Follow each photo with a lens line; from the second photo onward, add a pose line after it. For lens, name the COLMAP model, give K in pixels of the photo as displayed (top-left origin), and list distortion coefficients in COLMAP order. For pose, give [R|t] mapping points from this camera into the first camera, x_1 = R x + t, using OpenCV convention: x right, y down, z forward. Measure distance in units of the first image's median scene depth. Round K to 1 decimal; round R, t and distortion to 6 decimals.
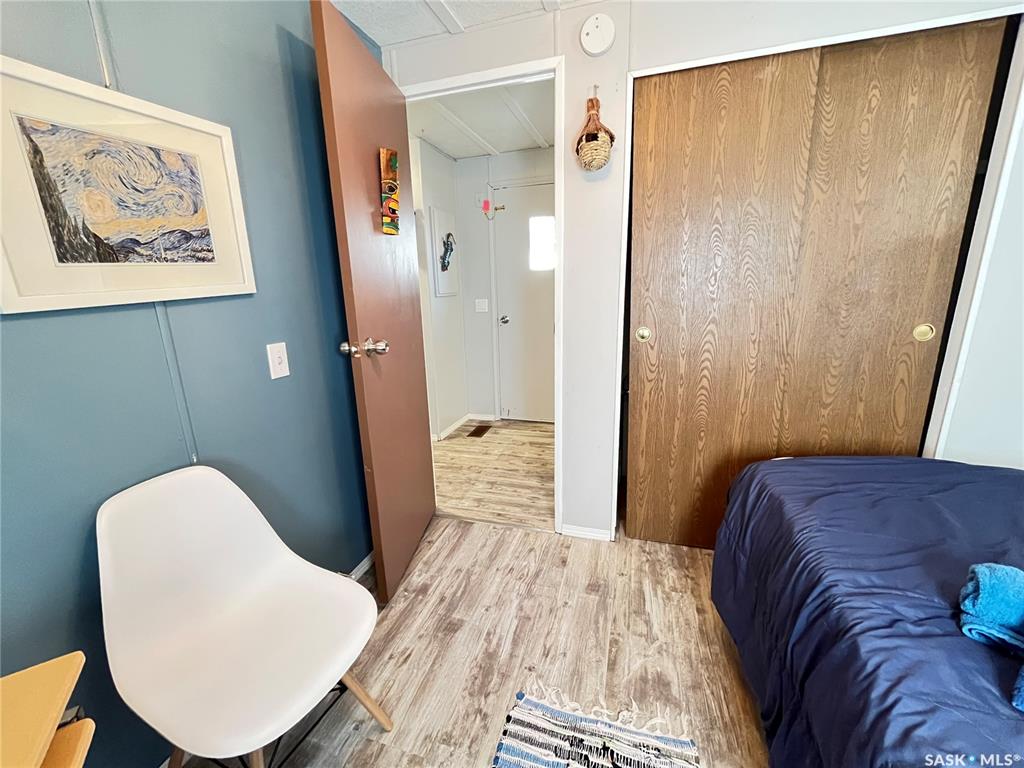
lens RADIAL K [[414.5, 0, 512.0], [0, 414.5, 384.0], [0, 0, 1]] dist [-0.002618, -0.000139]
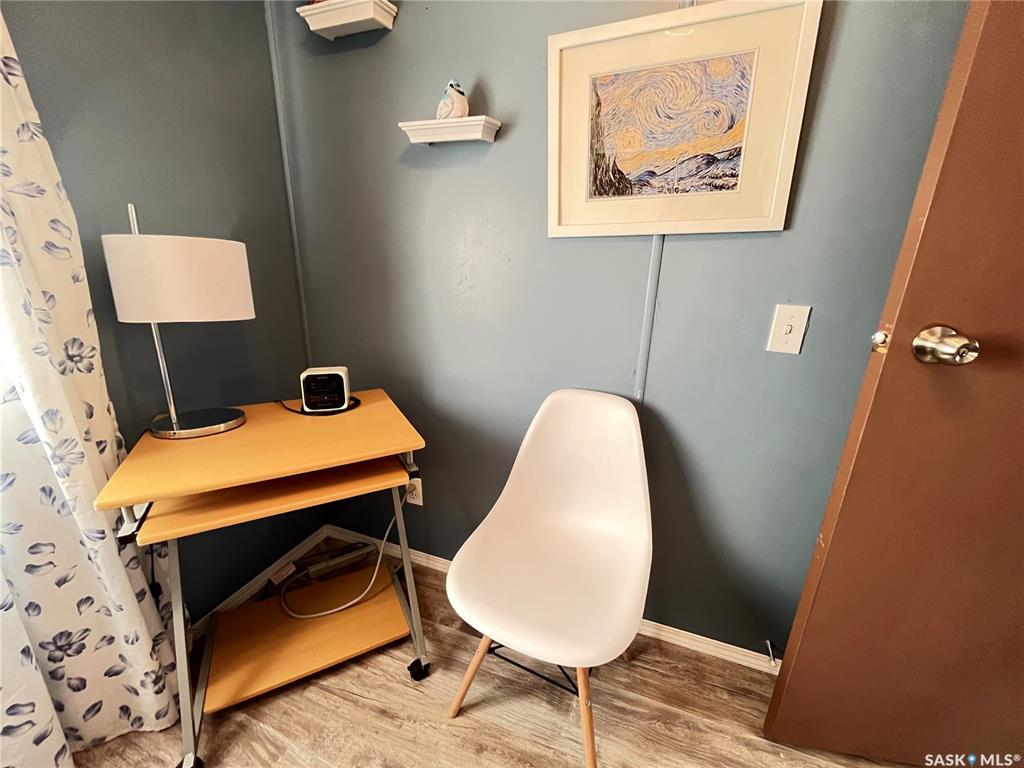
lens RADIAL K [[414.5, 0, 512.0], [0, 414.5, 384.0], [0, 0, 1]] dist [-0.002618, -0.000139]
pose [[-0.075408, 0.316680, -0.945530, 0.259564], [-0.264678, 0.907860, 0.325172, -0.112186], [0.961384, 0.274782, 0.015358, 0.797434]]
